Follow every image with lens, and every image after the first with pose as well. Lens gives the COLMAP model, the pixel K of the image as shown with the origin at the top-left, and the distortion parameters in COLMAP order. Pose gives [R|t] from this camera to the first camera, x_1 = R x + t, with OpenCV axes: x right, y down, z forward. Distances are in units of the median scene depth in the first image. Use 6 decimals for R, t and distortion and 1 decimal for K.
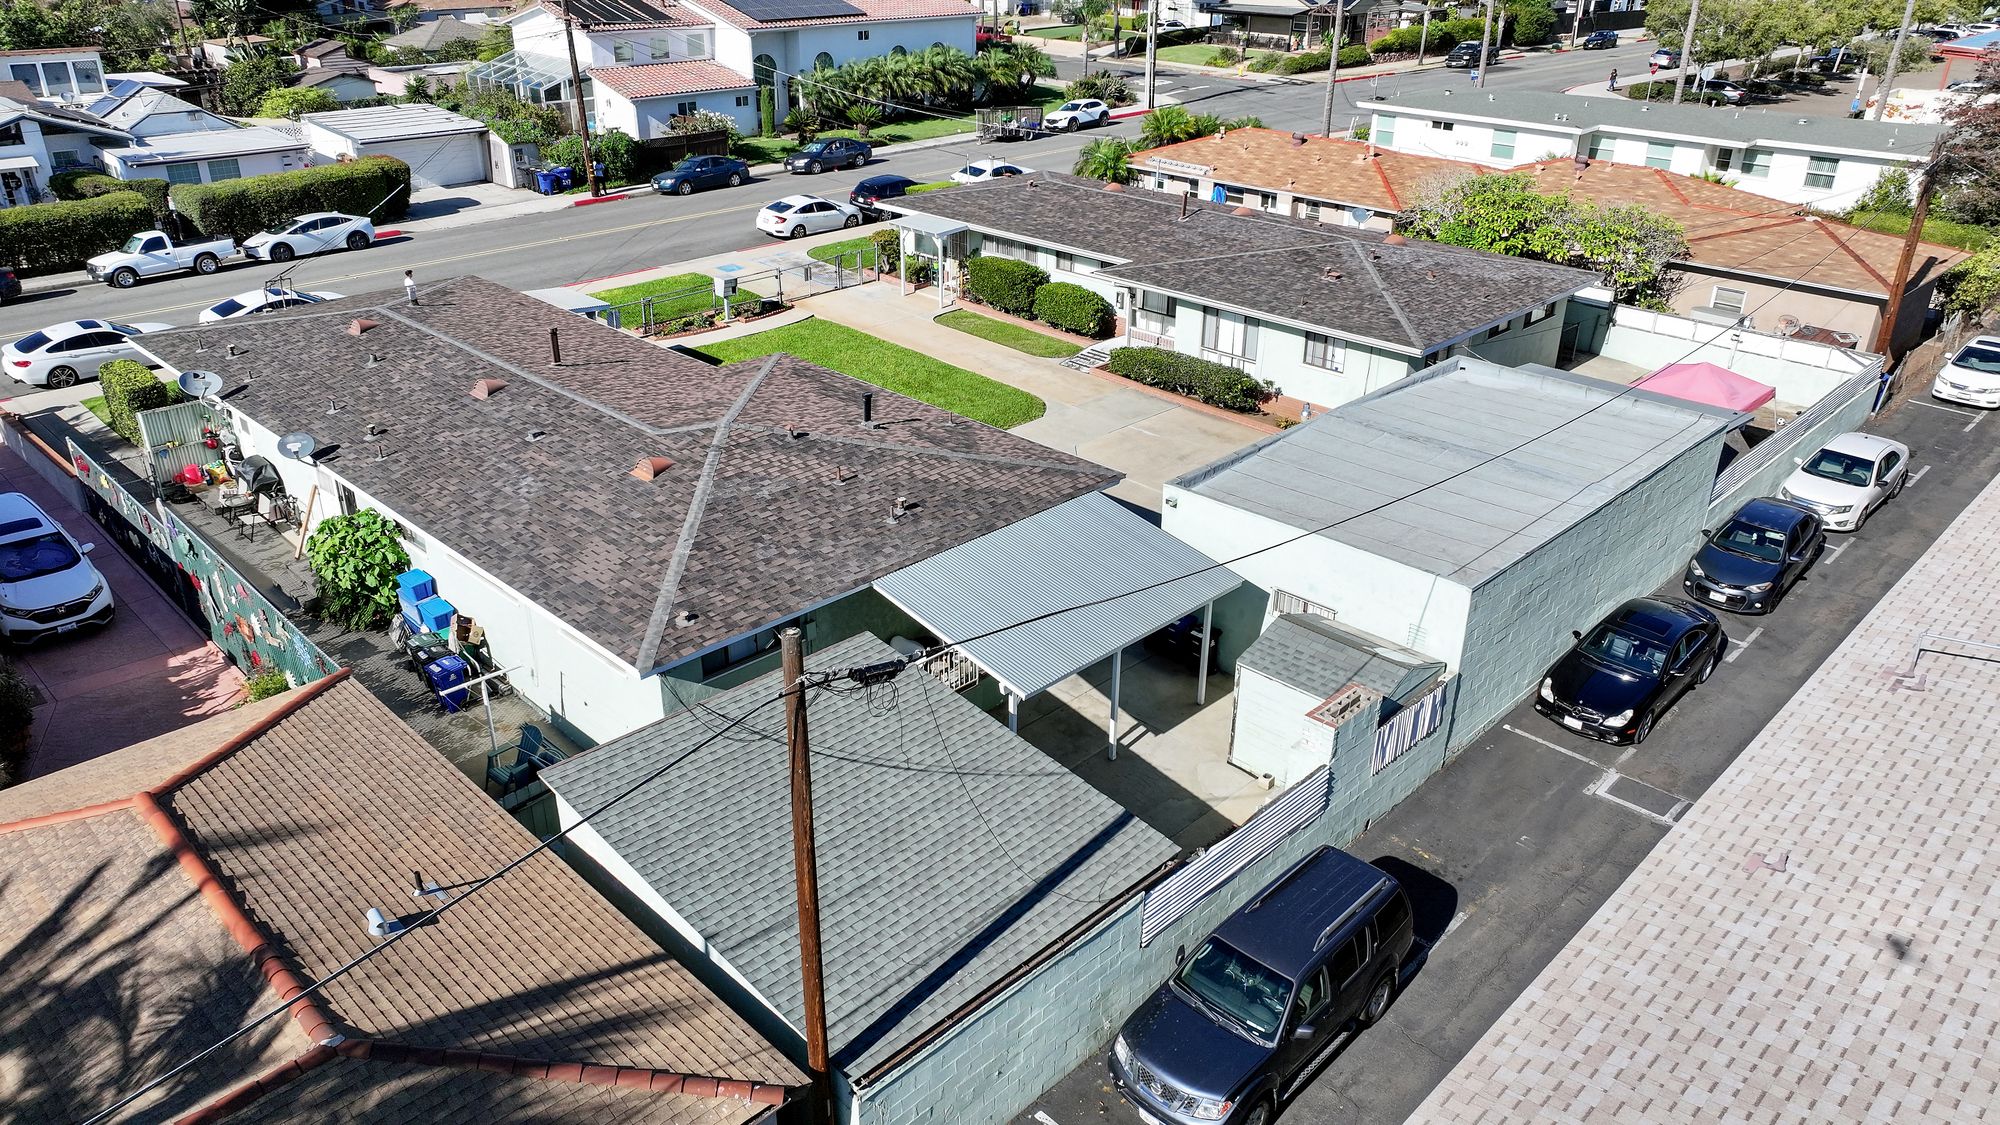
lens RADIAL K [[1400.8, 0, 1008.7], [0, 1400.8, 559.8], [0, 0, 1]] dist [0.005080, 0.004276]
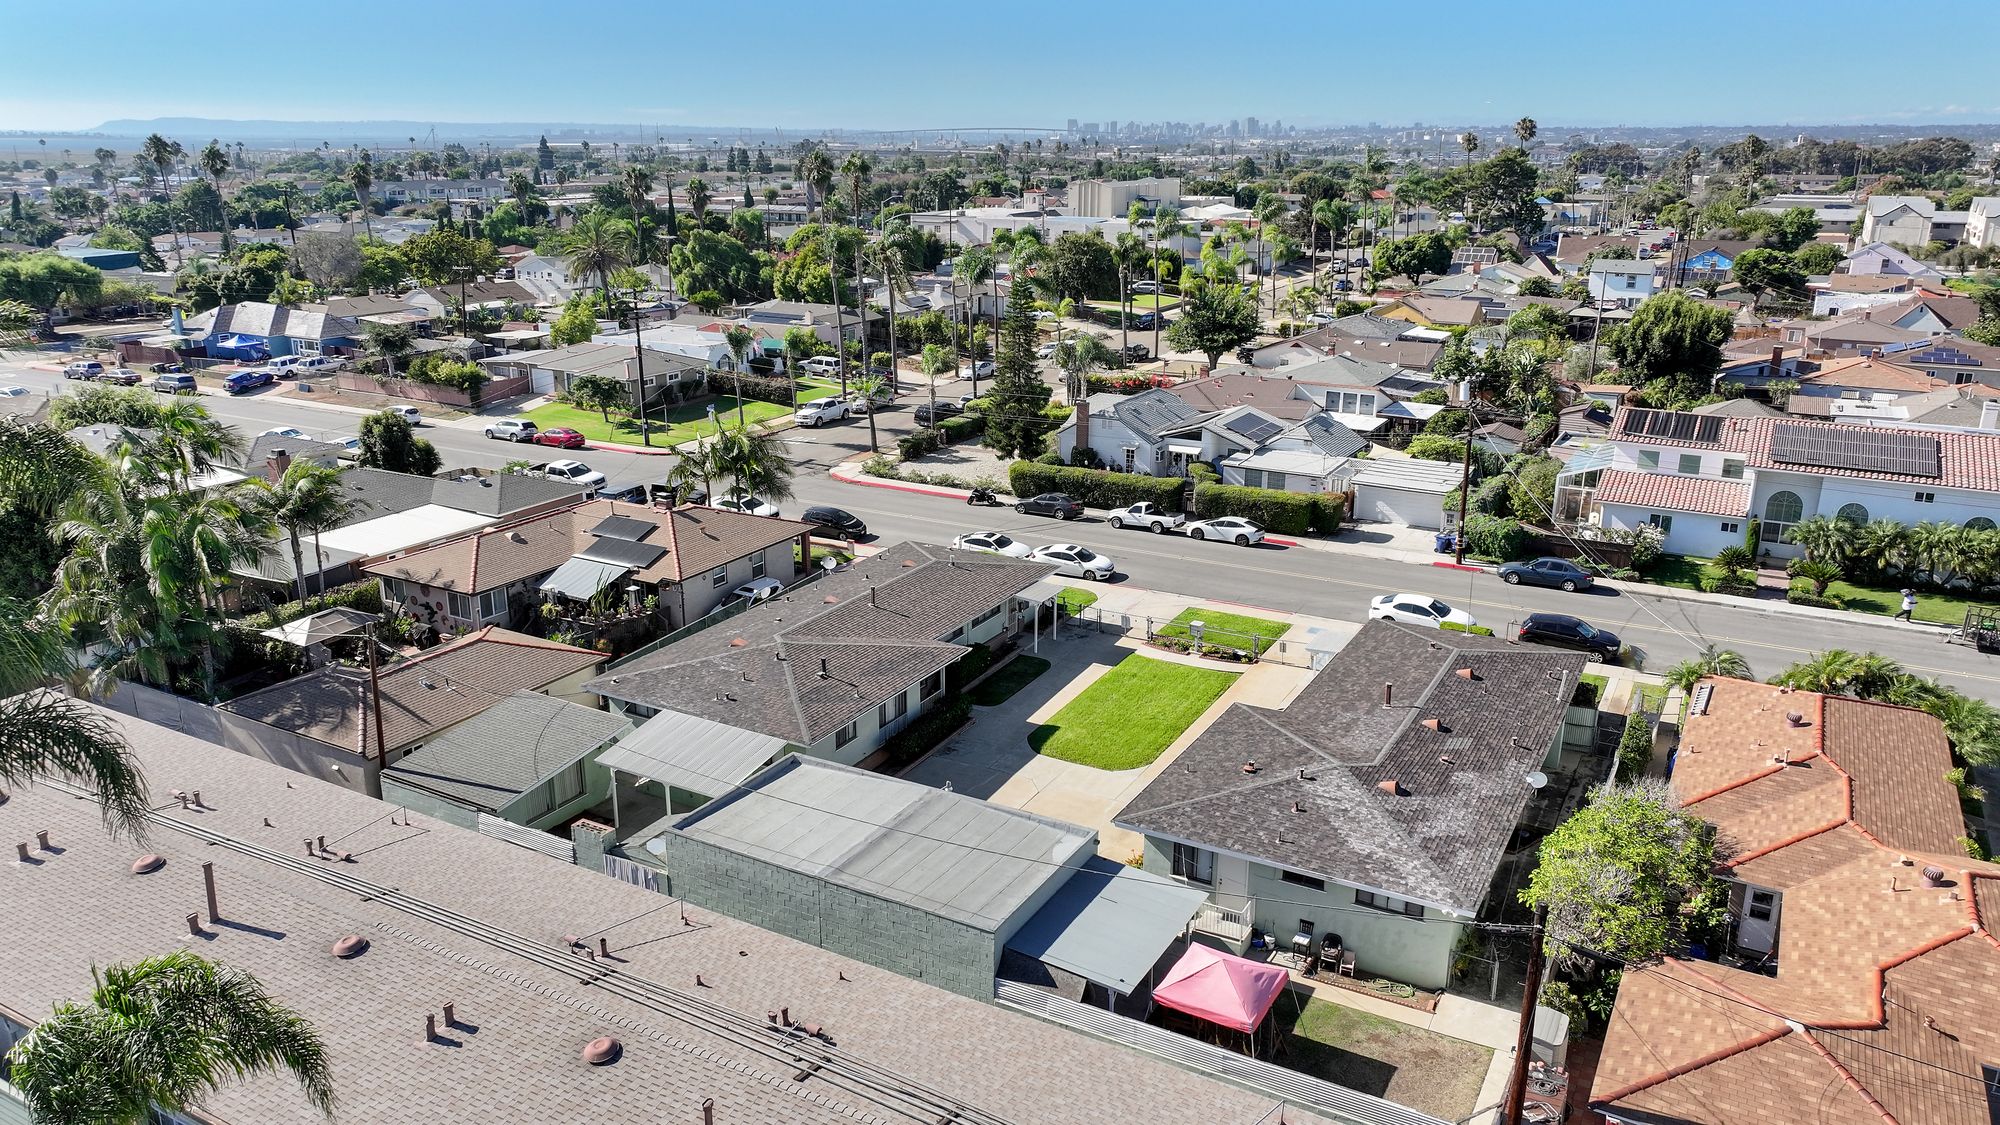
lens RADIAL K [[1403.2, 0, 1007.8], [0, 1403.2, 561.1], [0, 0, 1]] dist [0.005135, 0.004267]
pose [[0.263402, 0.272284, -0.925463, 0.882708], [-0.421639, 0.895350, 0.143419, -0.320808], [0.867663, 0.352434, 0.350643, 0.261313]]
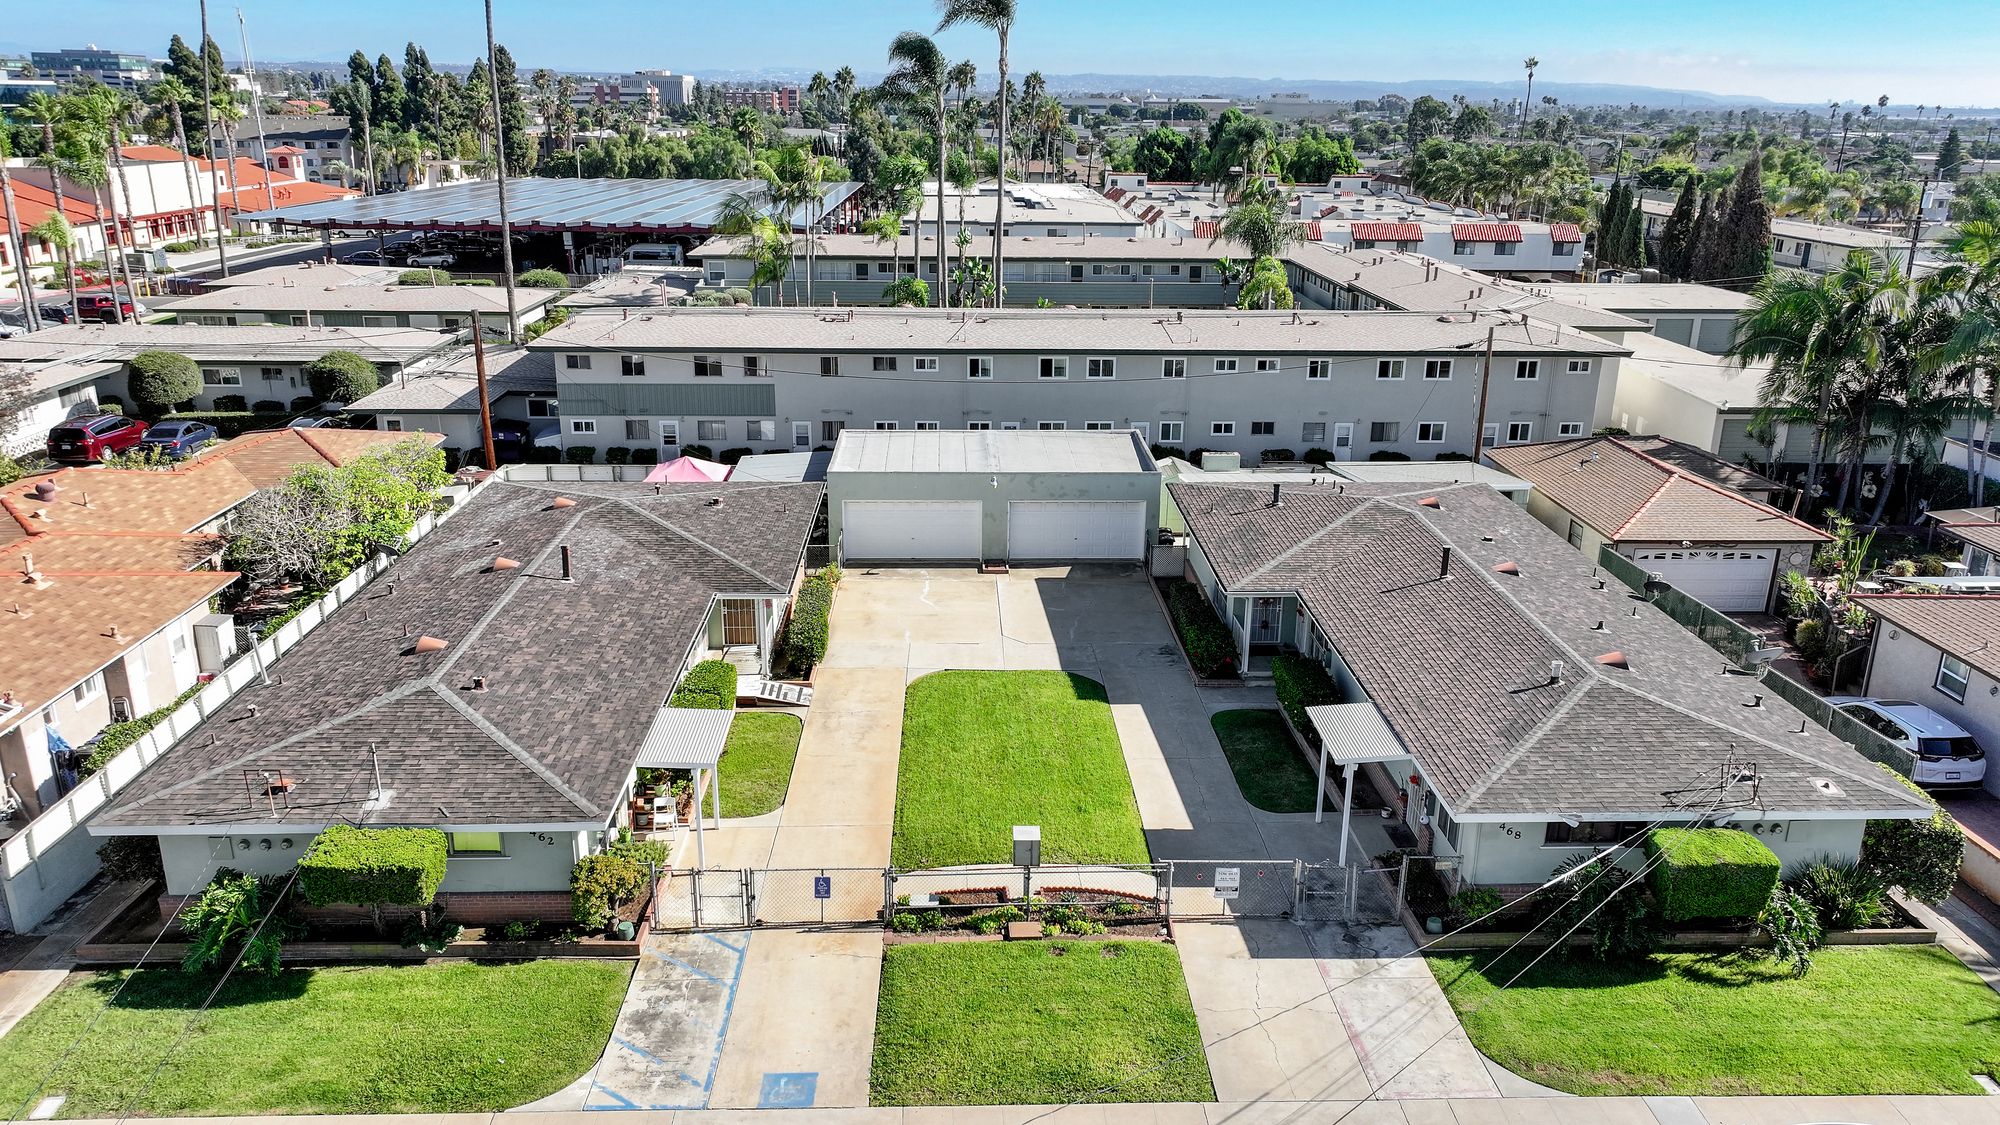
lens RADIAL K [[1406.3, 0, 1008.3], [0, 1406.3, 560.0], [0, 0, 1]] dist [-0.000480, 0.014834]
pose [[-0.725828, -0.233289, 0.647108, -0.470376], [0.281086, 0.758020, 0.588554, -0.543073], [-0.627825, 0.609082, -0.484618, 1.031358]]
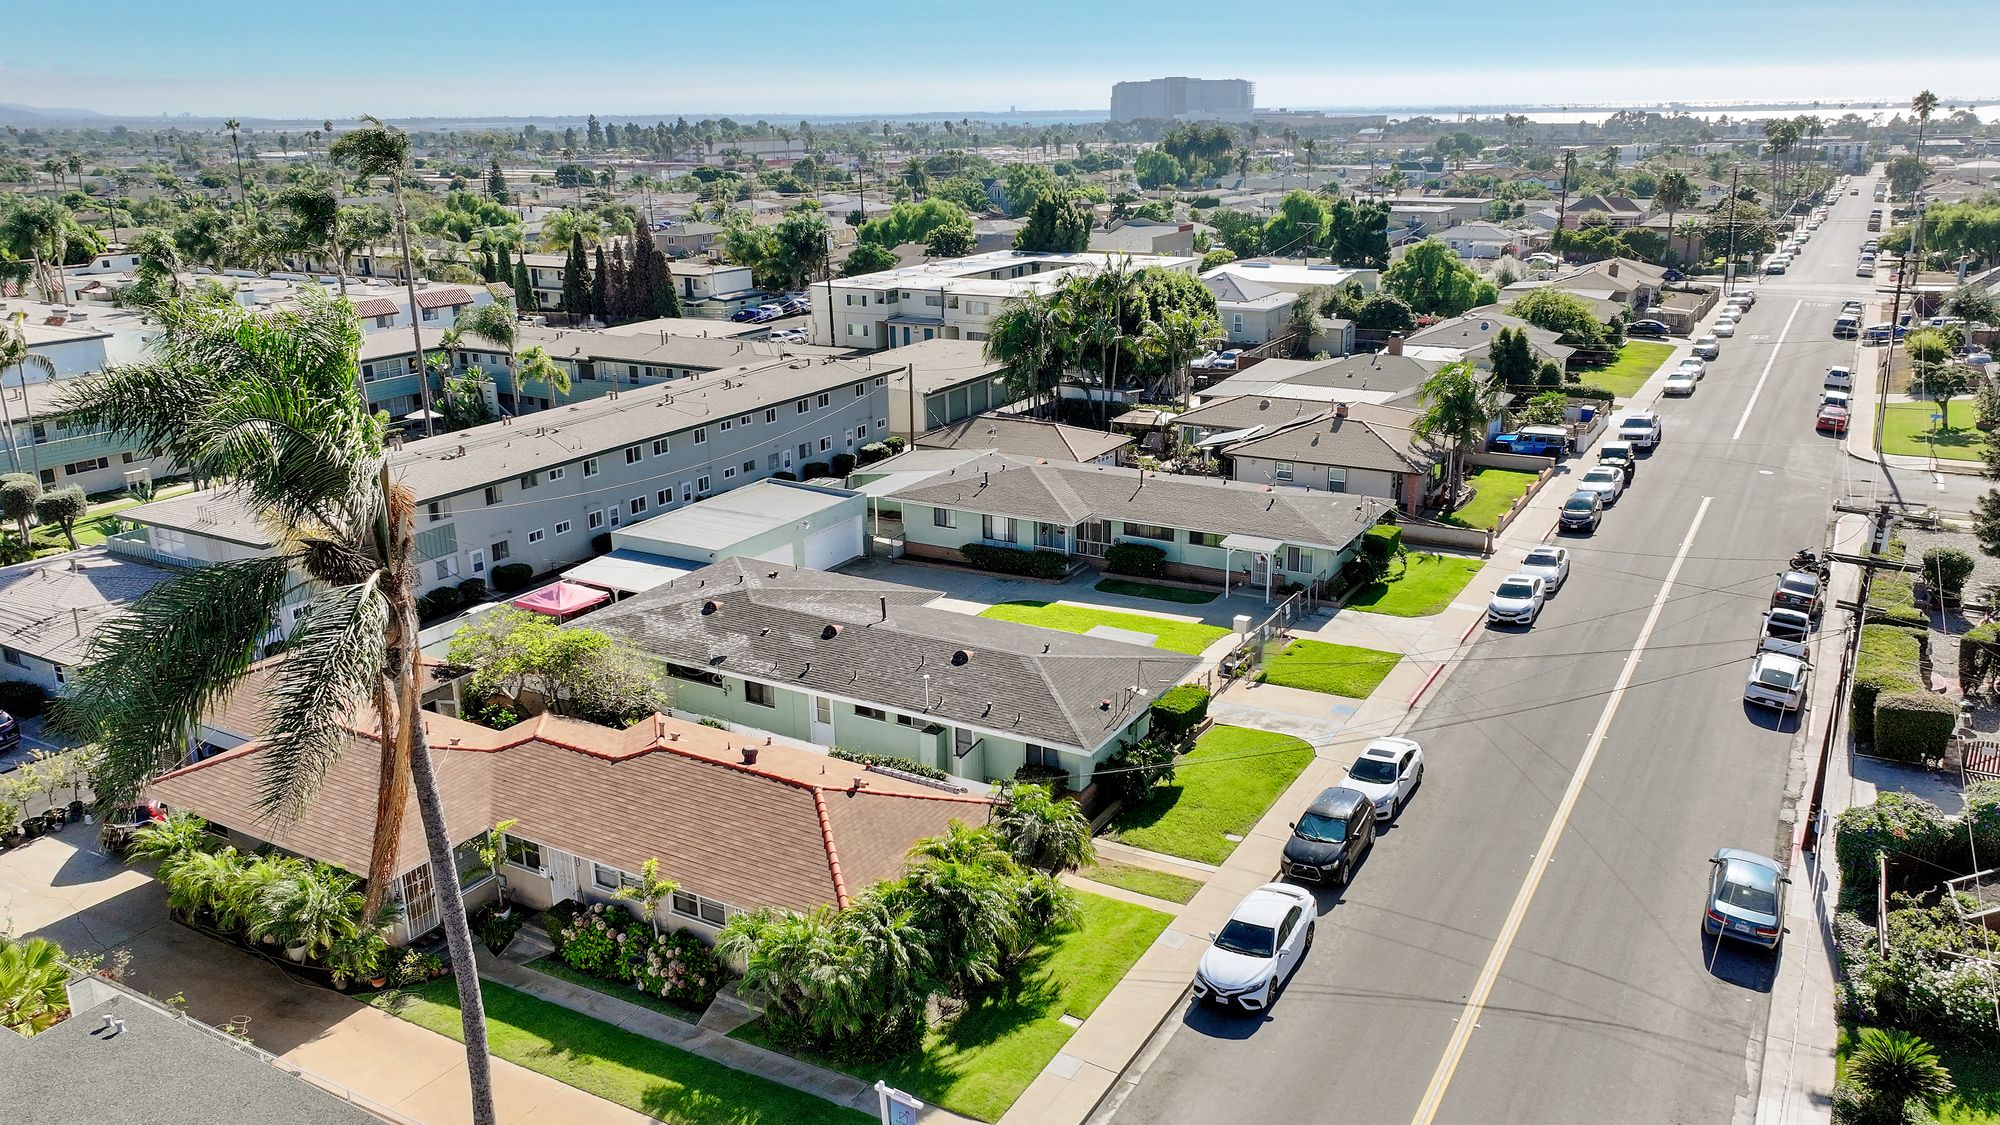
lens RADIAL K [[1468.3, 0, 1002.2], [0, 1468.3, 561.7], [0, 0, 1]] dist [0.000590, 0.000813]
pose [[-0.969588, 0.077410, -0.232179, 0.257275], [-0.100713, 0.738422, 0.666776, -0.917828], [0.223061, 0.669882, -0.708168, 1.554853]]
